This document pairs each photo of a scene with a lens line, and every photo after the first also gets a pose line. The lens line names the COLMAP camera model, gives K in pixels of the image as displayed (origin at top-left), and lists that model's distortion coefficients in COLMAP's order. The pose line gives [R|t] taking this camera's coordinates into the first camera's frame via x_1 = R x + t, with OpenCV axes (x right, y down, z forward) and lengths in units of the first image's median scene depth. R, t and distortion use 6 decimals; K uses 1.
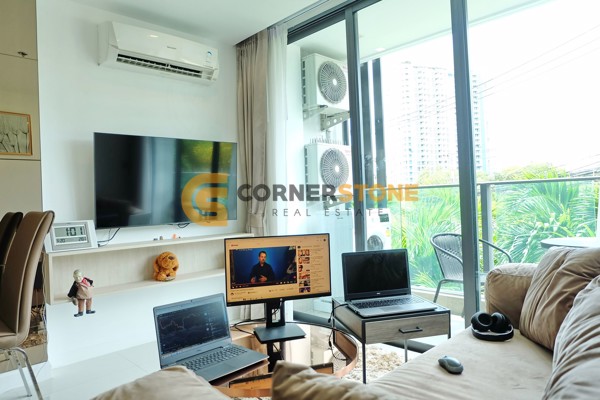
lens RADIAL K [[407.7, 0, 300.0], [0, 407.7, 200.0], [0, 0, 1]] dist [-0.066668, 0.061002]
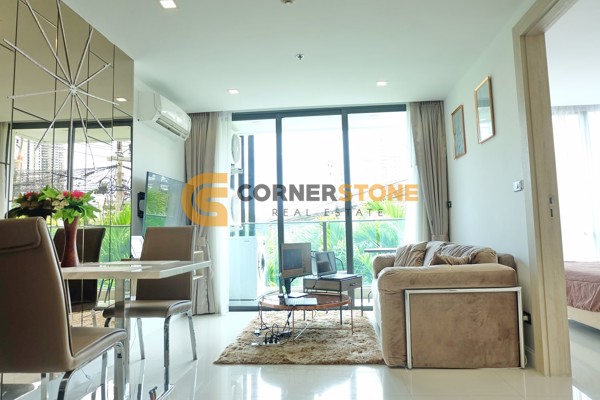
lens RADIAL K [[407.7, 0, 300.0], [0, 407.7, 200.0], [0, 0, 1]] dist [-0.066668, 0.061002]
pose [[0.765604, 0.072277, 0.639239, -0.864696], [-0.006190, 0.994450, -0.105026, 0.060243], [-0.643282, 0.076451, 0.761803, -0.327136]]
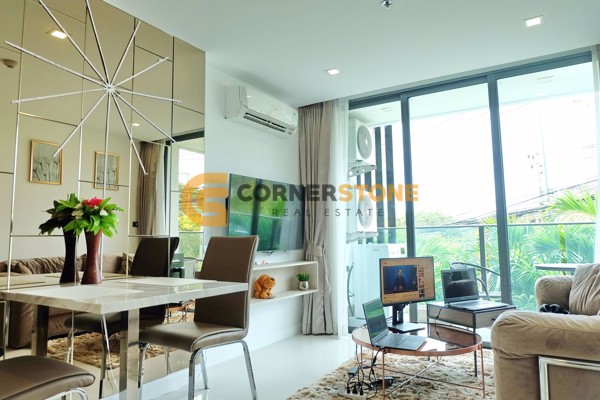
lens RADIAL K [[407.7, 0, 300.0], [0, 407.7, 200.0], [0, 0, 1]] dist [-0.066668, 0.061002]
pose [[0.972902, 0.045202, 0.226755, -0.510597], [-0.022798, 0.994679, -0.100470, 0.026814], [-0.230090, 0.092578, 0.968756, -0.210610]]
